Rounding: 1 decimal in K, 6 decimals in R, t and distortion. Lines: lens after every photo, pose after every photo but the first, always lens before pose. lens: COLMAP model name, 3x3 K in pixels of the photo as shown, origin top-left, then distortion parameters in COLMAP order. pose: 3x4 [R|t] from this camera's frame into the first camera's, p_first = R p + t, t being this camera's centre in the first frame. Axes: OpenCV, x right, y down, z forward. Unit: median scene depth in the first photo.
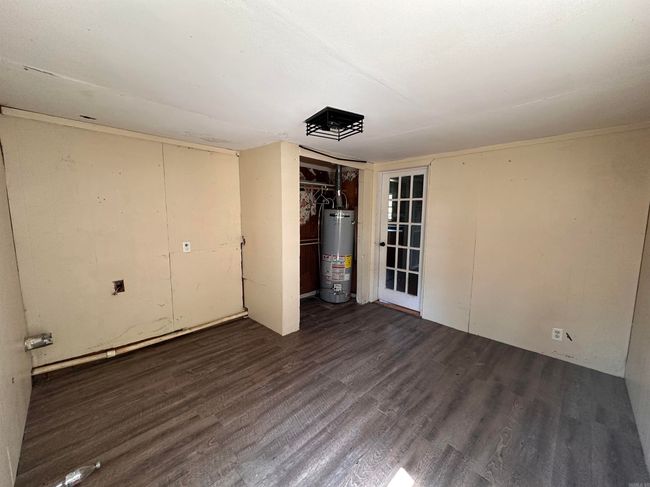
lens RADIAL K [[262.9, 0, 324.4], [0, 262.9, 244.9], [0, 0, 1]] dist [0.001397, 0.000022]
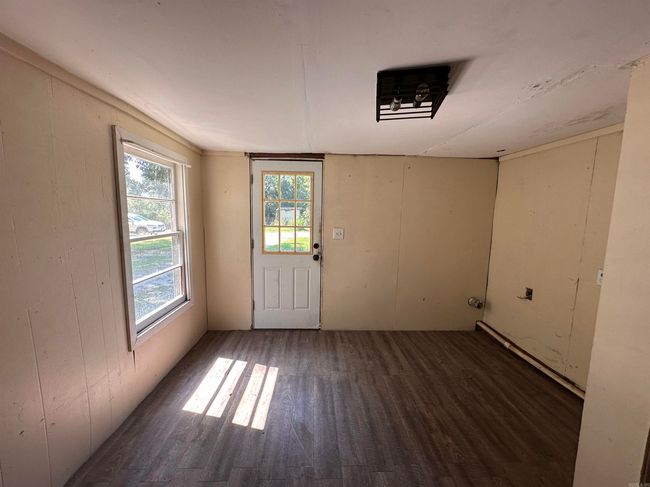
lens RADIAL K [[262.9, 0, 323.9], [0, 262.9, 243.4], [0, 0, 1]] dist [0.001397, 0.000022]
pose [[-0.681097, 0.061825, -0.729578, 0.639655], [-0.119565, 0.973662, 0.194129, -0.172963], [0.722365, 0.219453, -0.655767, 1.236690]]
